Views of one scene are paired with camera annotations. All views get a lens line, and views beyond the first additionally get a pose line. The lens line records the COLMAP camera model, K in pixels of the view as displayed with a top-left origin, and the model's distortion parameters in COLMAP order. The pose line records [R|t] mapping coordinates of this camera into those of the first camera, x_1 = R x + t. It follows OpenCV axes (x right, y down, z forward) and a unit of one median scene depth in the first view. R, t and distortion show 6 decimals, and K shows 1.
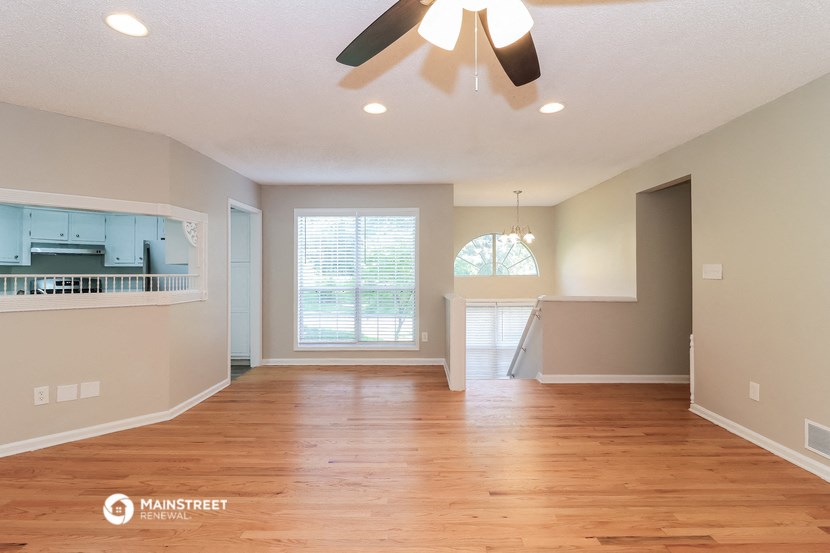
lens RADIAL K [[393.2, 0, 415.0], [0, 393.2, 276.5], [0, 0, 1]] dist [-0.014560, -0.000448]
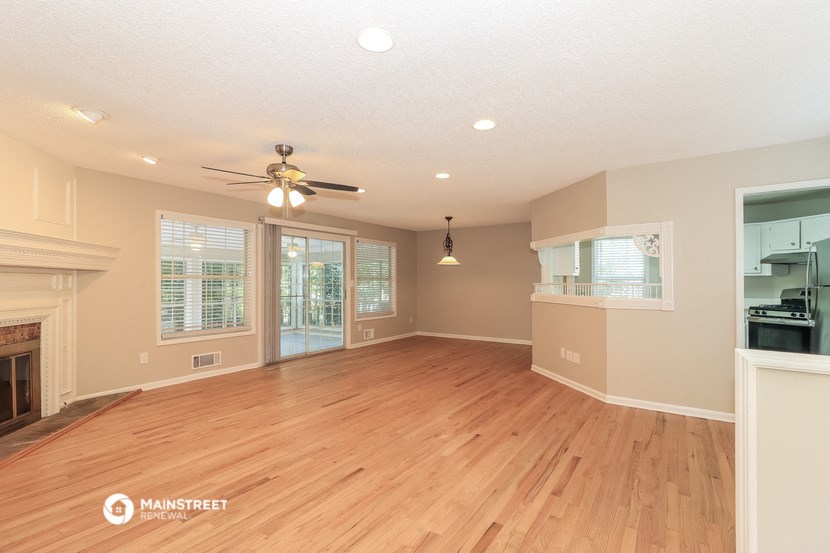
lens RADIAL K [[393.2, 0, 415.0], [0, 393.2, 276.5], [0, 0, 1]] dist [-0.014560, -0.000448]
pose [[-0.554142, -0.011086, -0.832349, 0.651663], [-0.005261, 0.999938, -0.009815, -0.010936], [0.832406, -0.001060, -0.554166, 1.060892]]
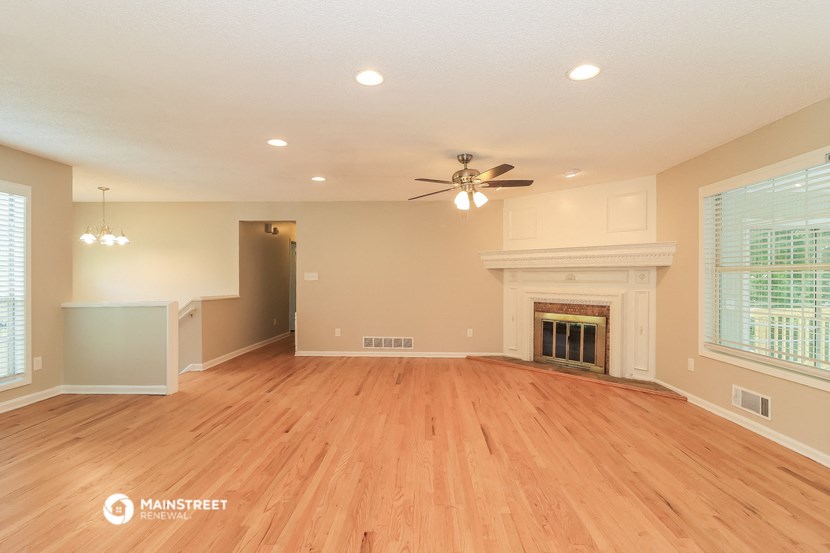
lens RADIAL K [[393.2, 0, 415.0], [0, 393.2, 276.5], [0, 0, 1]] dist [-0.014560, -0.000448]
pose [[0.030761, 0.002708, 0.999523, -0.994409], [0.006147, 0.999977, -0.002898, -0.004364], [-0.999508, 0.006233, 0.030744, 0.389184]]
